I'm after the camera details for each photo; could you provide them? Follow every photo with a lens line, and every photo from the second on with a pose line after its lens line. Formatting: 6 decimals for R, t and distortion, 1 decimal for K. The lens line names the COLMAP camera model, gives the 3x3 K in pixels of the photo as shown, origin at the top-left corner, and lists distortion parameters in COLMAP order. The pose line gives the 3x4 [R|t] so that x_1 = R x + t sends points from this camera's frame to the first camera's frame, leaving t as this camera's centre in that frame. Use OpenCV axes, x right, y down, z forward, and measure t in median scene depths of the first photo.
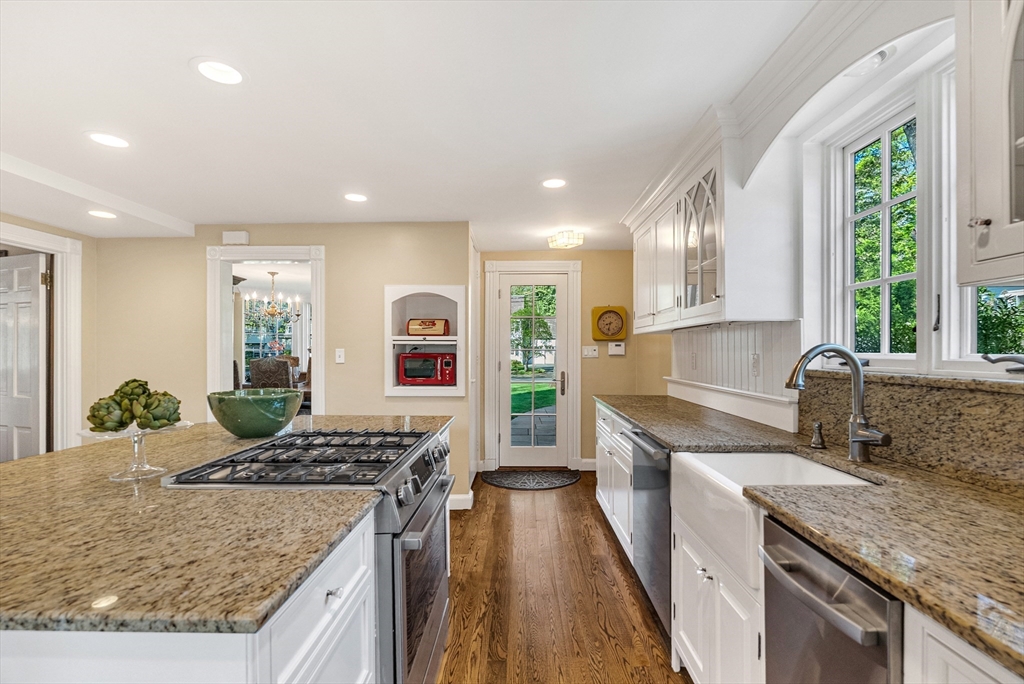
lens RADIAL K [[454.7, 0, 512.0], [0, 454.7, 342.0], [0, 0, 1]] dist [-0.000656, -0.000040]
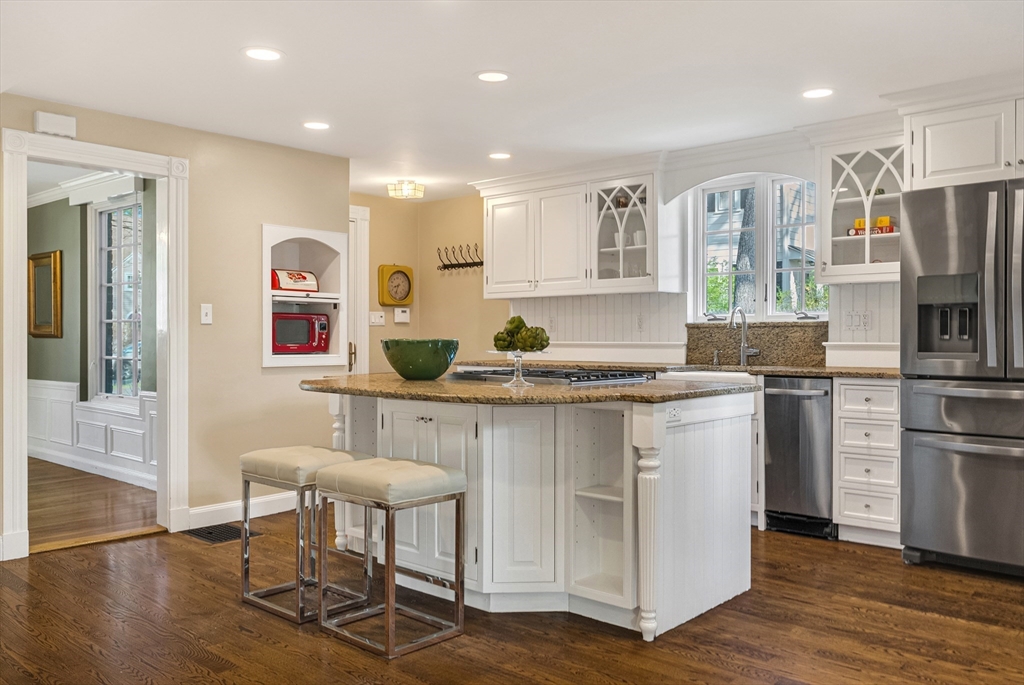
lens RADIAL K [[827.0, 0, 512.0], [0, 827.0, 342.5], [0, 0, 1]] dist [-0.010133, -0.002622]
pose [[0.657295, -0.002966, 0.753628, -1.057361], [-0.015731, 0.999720, 0.017654, 0.045257], [-0.753469, -0.023459, 0.657065, -0.244040]]
